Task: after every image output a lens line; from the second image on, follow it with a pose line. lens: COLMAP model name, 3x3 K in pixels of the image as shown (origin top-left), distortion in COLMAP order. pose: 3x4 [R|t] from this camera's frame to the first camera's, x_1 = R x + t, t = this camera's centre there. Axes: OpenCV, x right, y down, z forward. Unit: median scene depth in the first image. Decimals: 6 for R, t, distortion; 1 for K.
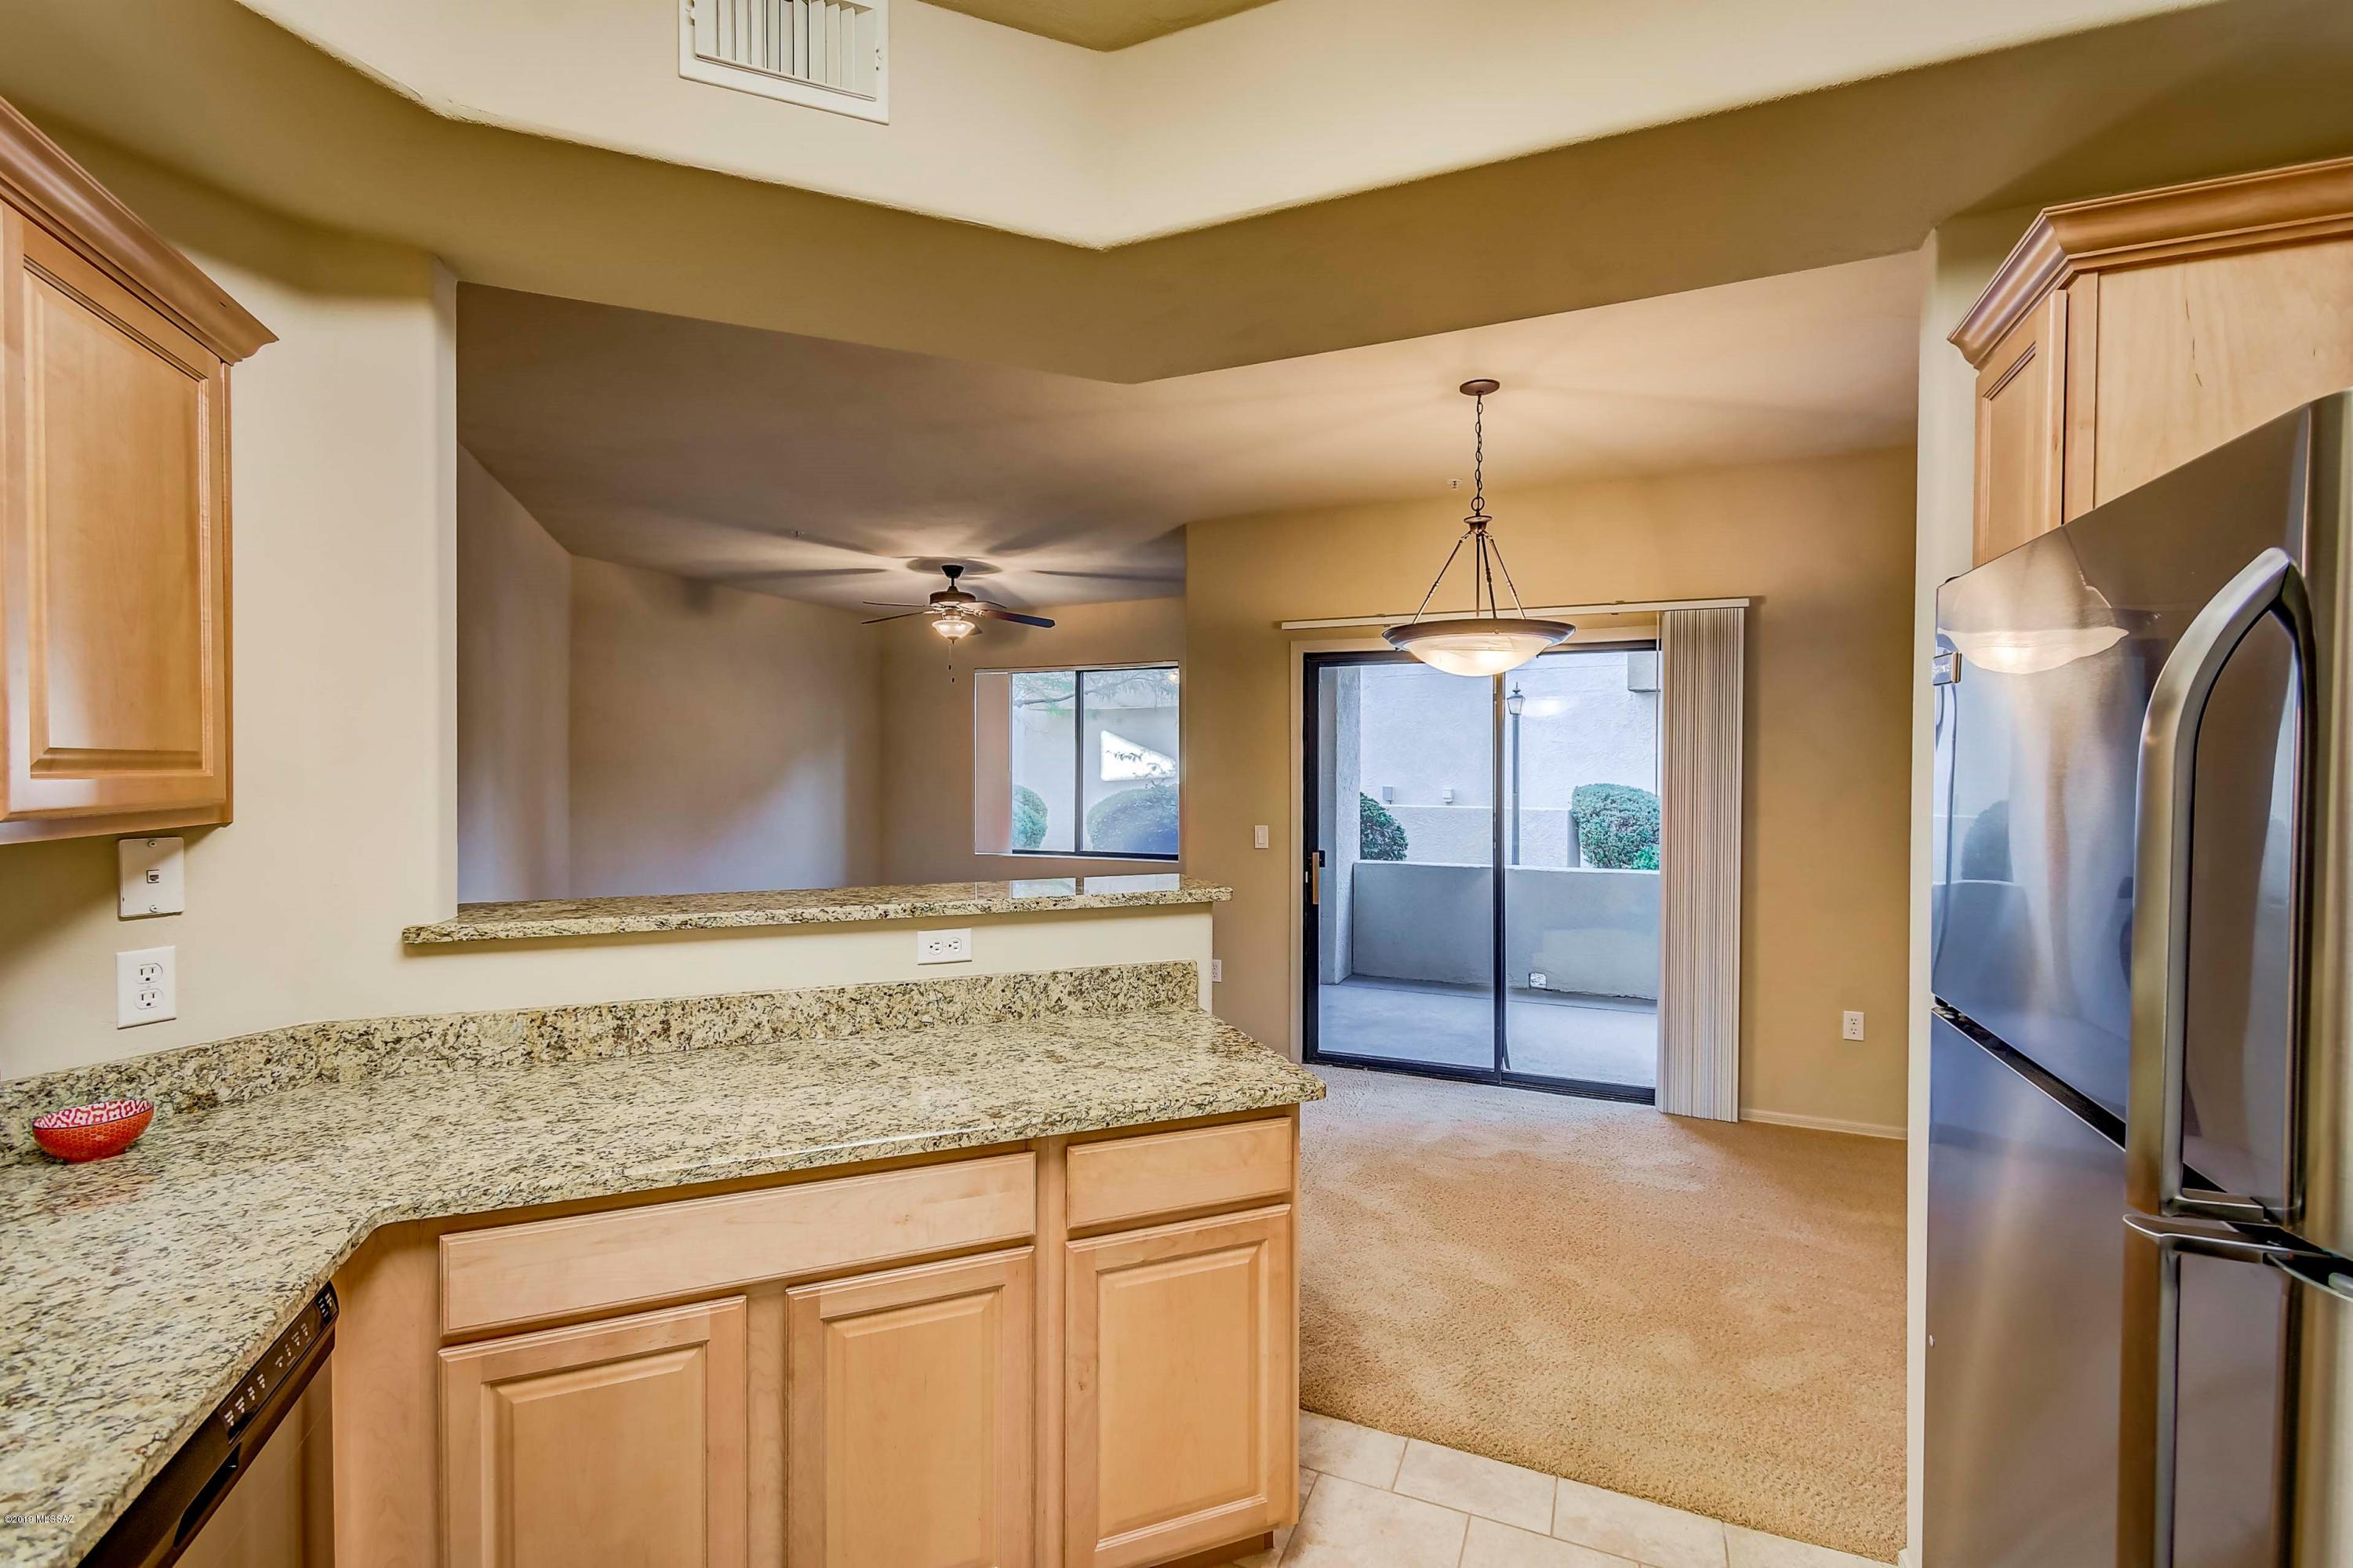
lens RADIAL K [[1032.9, 0, 1193.2], [0, 1032.9, 782.9], [0, 0, 1]] dist [0.018120, -0.007575]
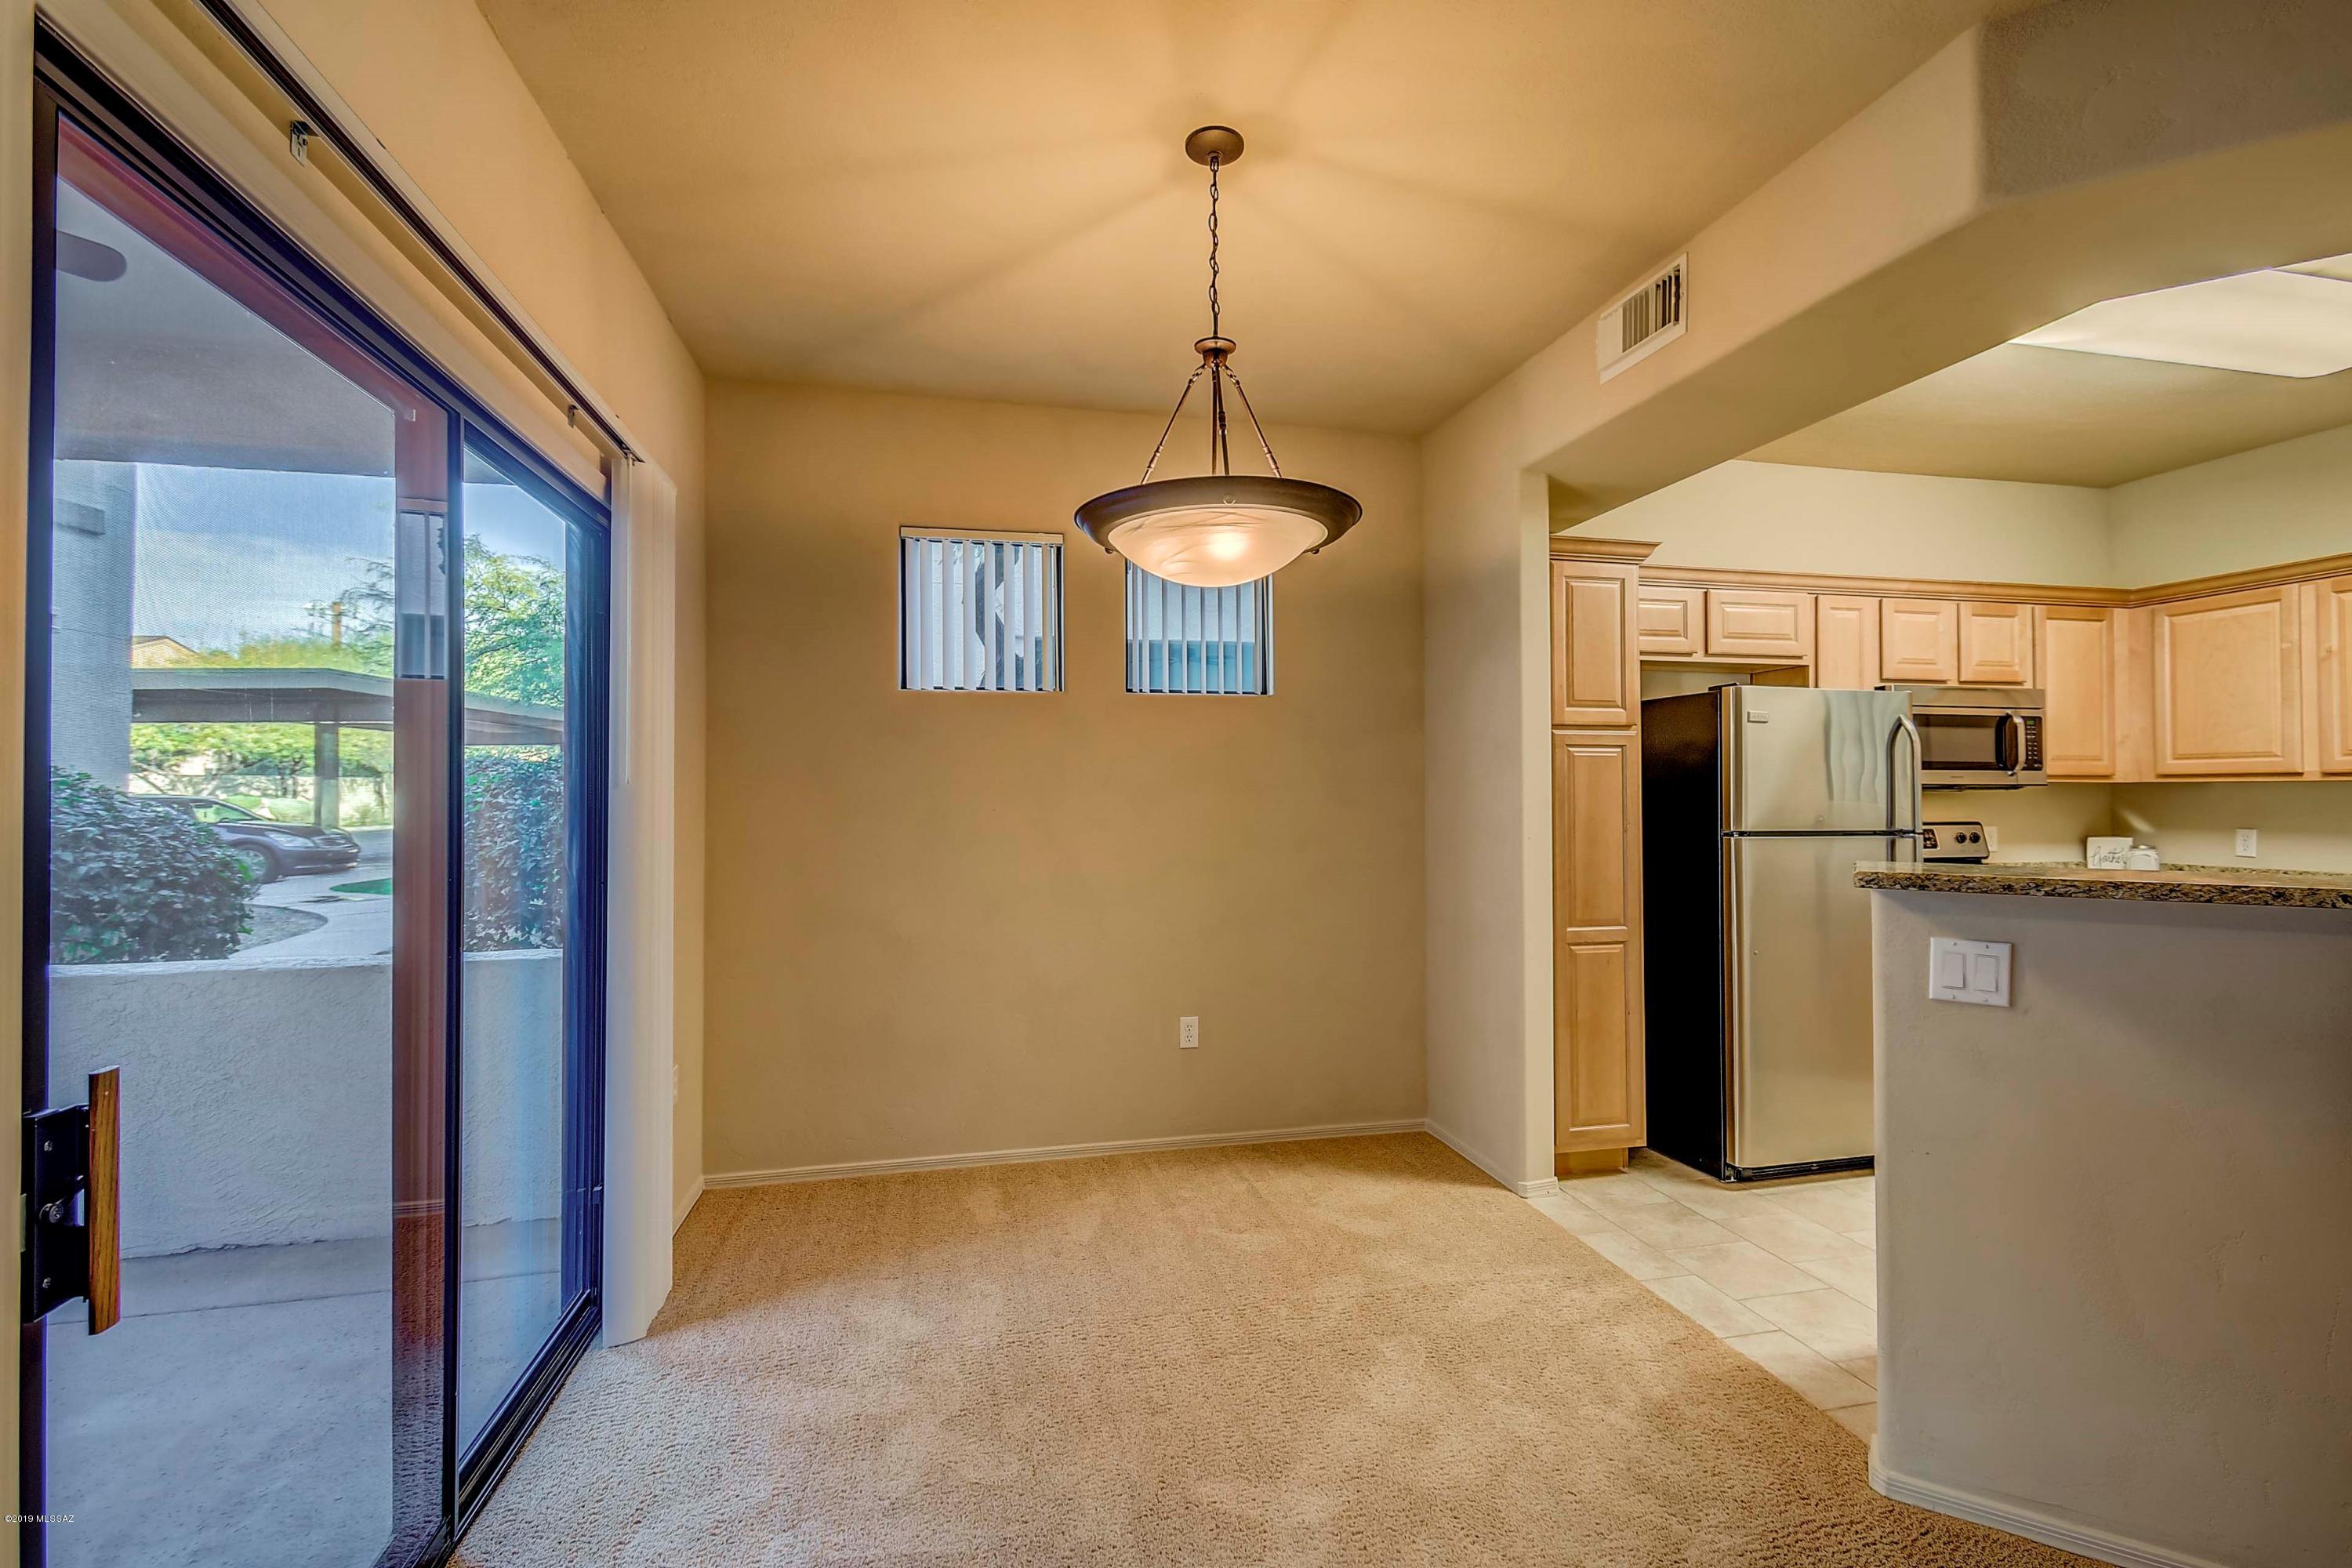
lens RADIAL K [[1032.4, 0, 1192.6], [0, 1032.4, 782.9], [0, 0, 1]] dist [0.018120, -0.007575]
pose [[-0.590686, 0.008762, 0.806854, -0.217705], [0.010059, 0.999943, -0.003495, 0.020848], [-0.806839, 0.006052, -0.590741, 1.242124]]
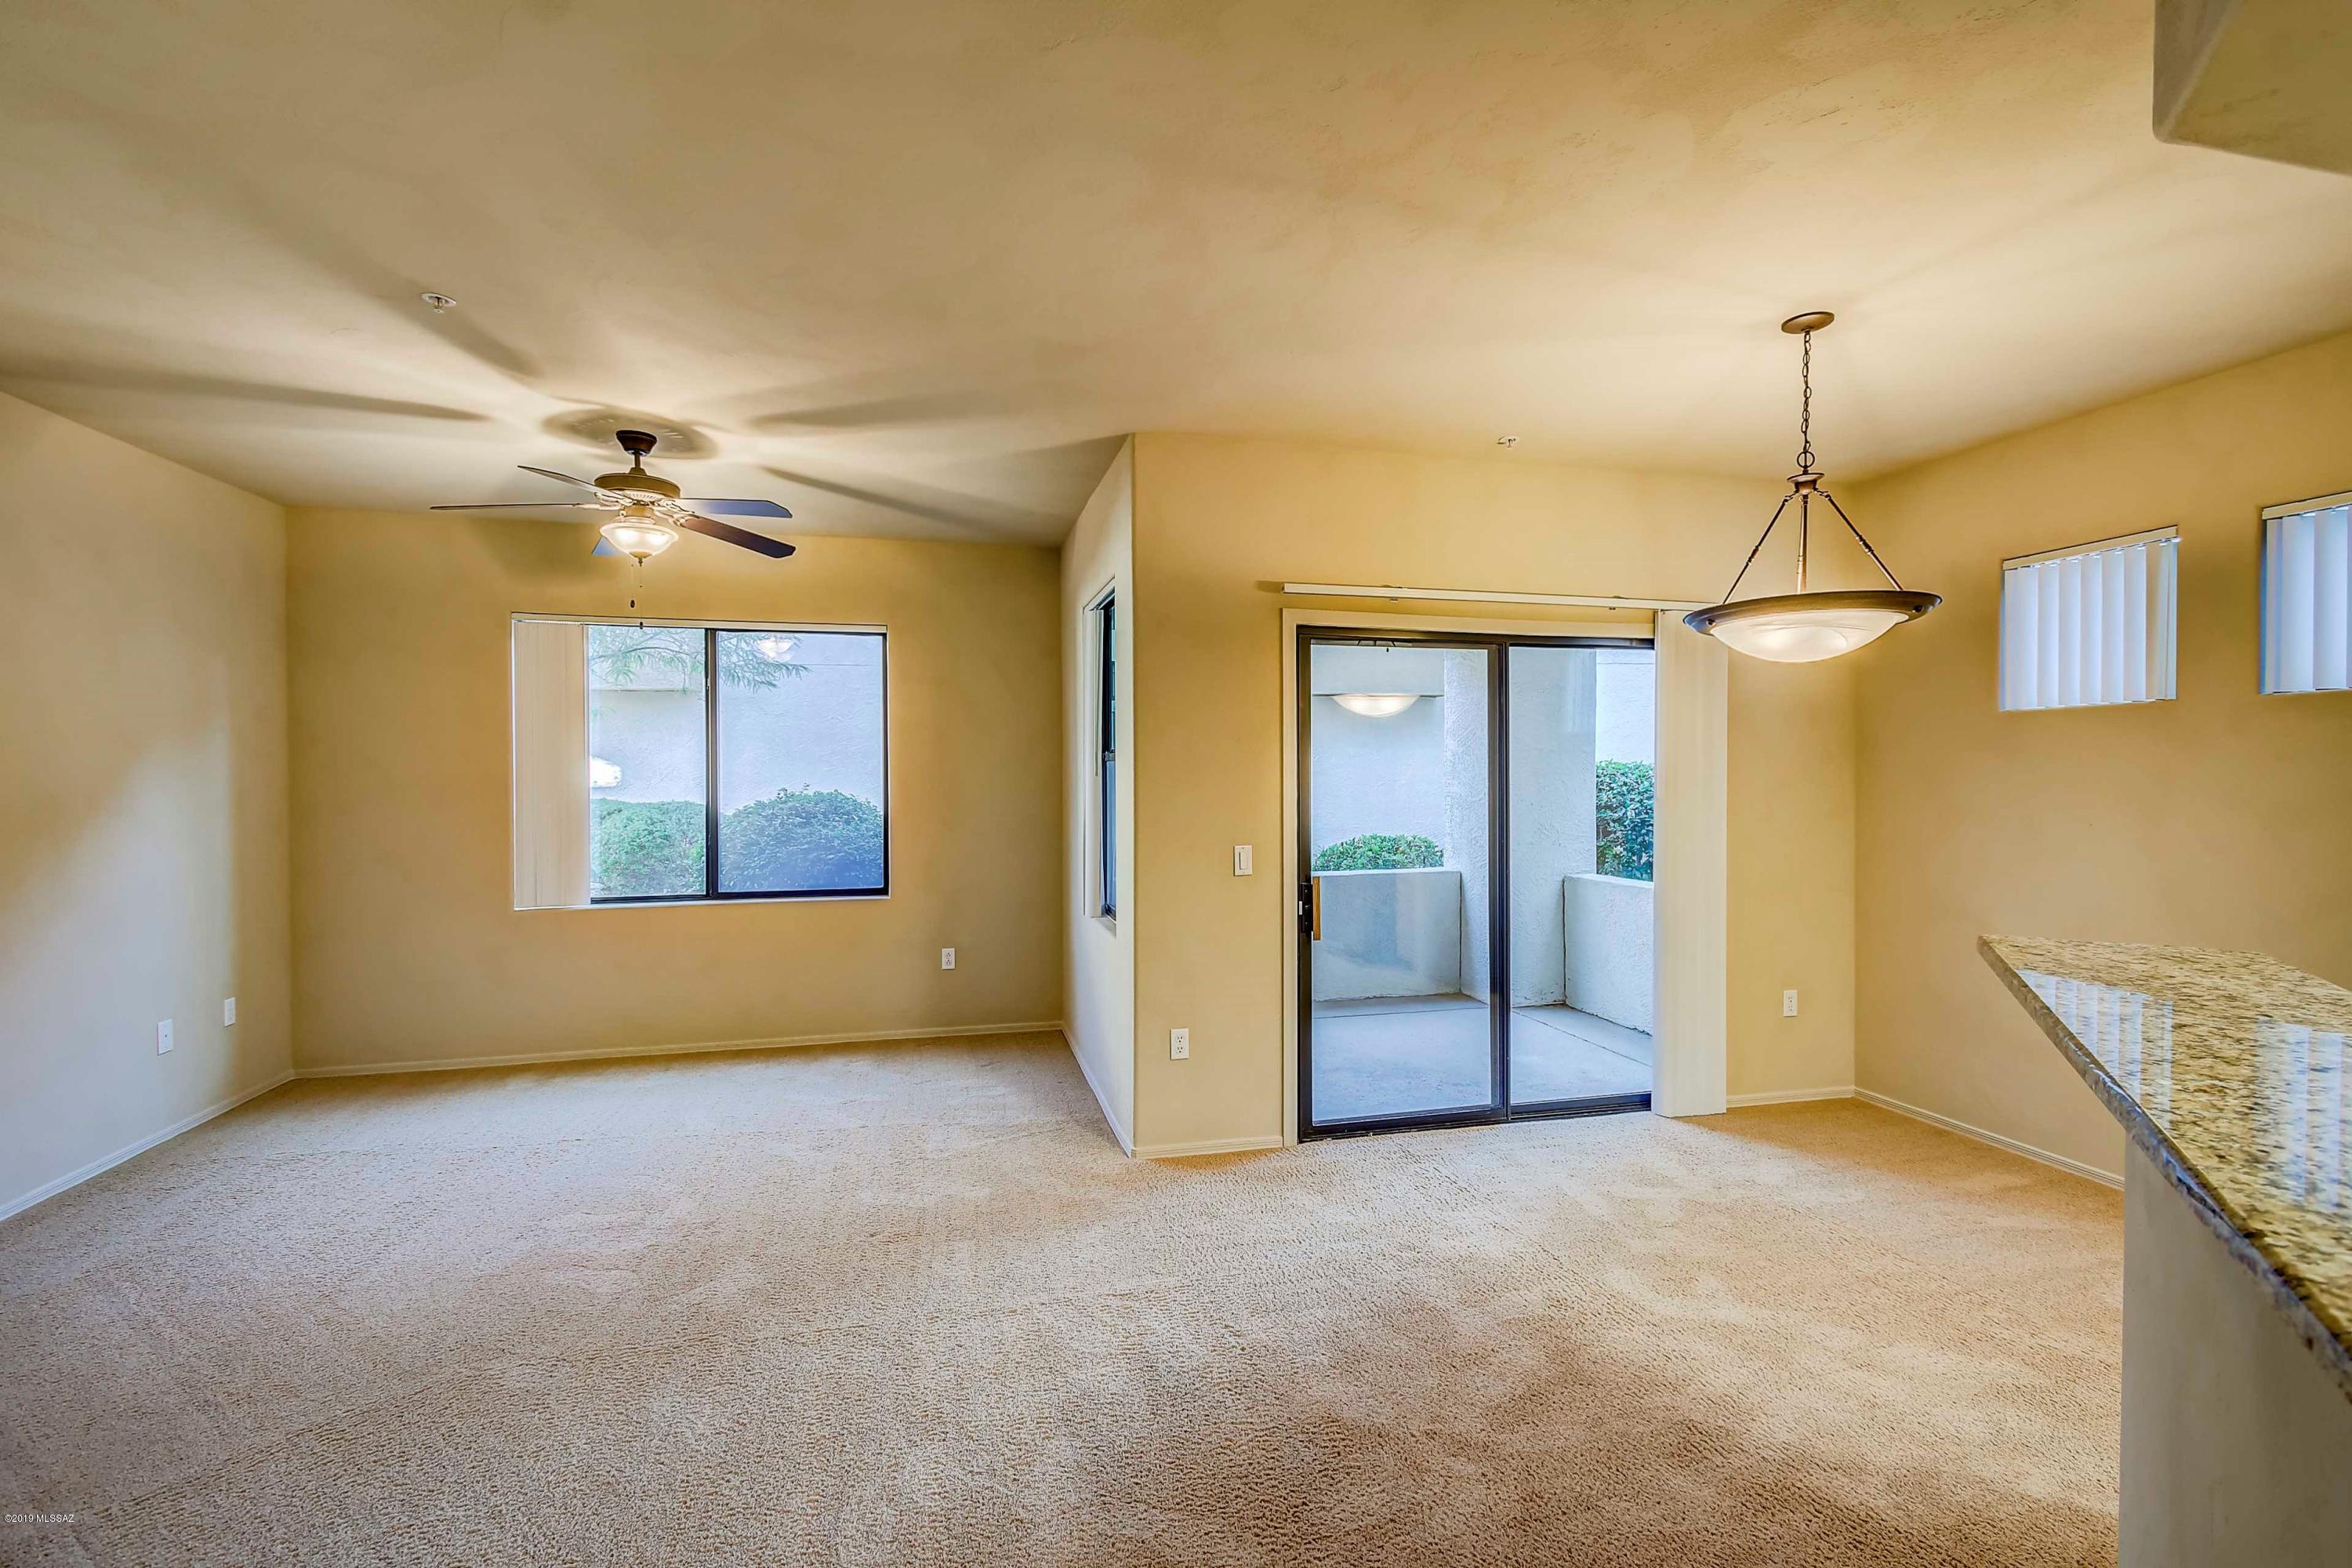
lens RADIAL K [[1032.4, 0, 1192.6], [0, 1032.4, 782.9], [0, 0, 1]] dist [0.018120, -0.007575]
pose [[0.795642, -0.009947, 0.605686, -0.576213], [0.011604, 0.999932, 0.001178, -0.008271], [-0.605656, 0.006091, 0.795703, 0.554288]]
